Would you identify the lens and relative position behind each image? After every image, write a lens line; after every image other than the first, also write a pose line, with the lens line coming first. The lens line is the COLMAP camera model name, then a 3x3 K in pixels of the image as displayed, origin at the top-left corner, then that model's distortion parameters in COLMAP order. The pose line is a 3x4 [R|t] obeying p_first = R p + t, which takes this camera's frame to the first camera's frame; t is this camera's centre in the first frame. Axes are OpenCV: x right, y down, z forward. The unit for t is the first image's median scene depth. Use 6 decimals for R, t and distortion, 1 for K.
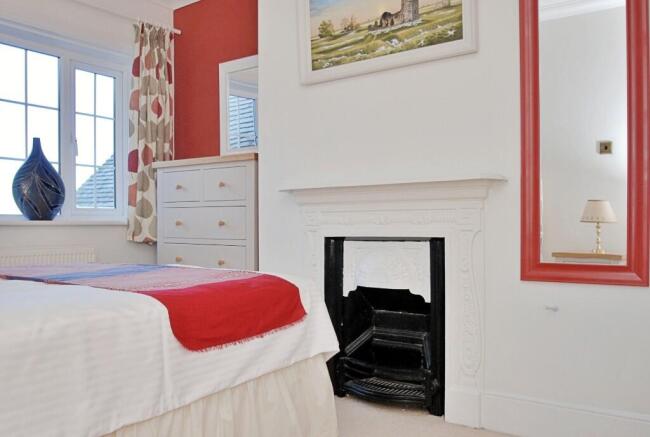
lens RADIAL K [[541.1, 0, 323.6], [0, 541.1, 219.3], [0, 0, 1]] dist [-0.040546, 0.014721]
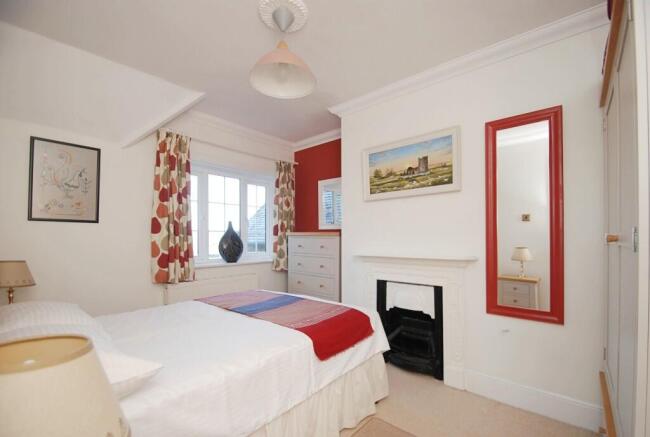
lens RADIAL K [[284.0, 0, 326.9], [0, 284.0, 217.3], [0, 0, 1]] dist [0.020486, 0.000108]
pose [[0.995847, 0.002232, -0.091010, -0.085895], [-0.003498, 0.999899, -0.013746, -0.180150], [0.090970, 0.014007, 0.995755, -0.047760]]
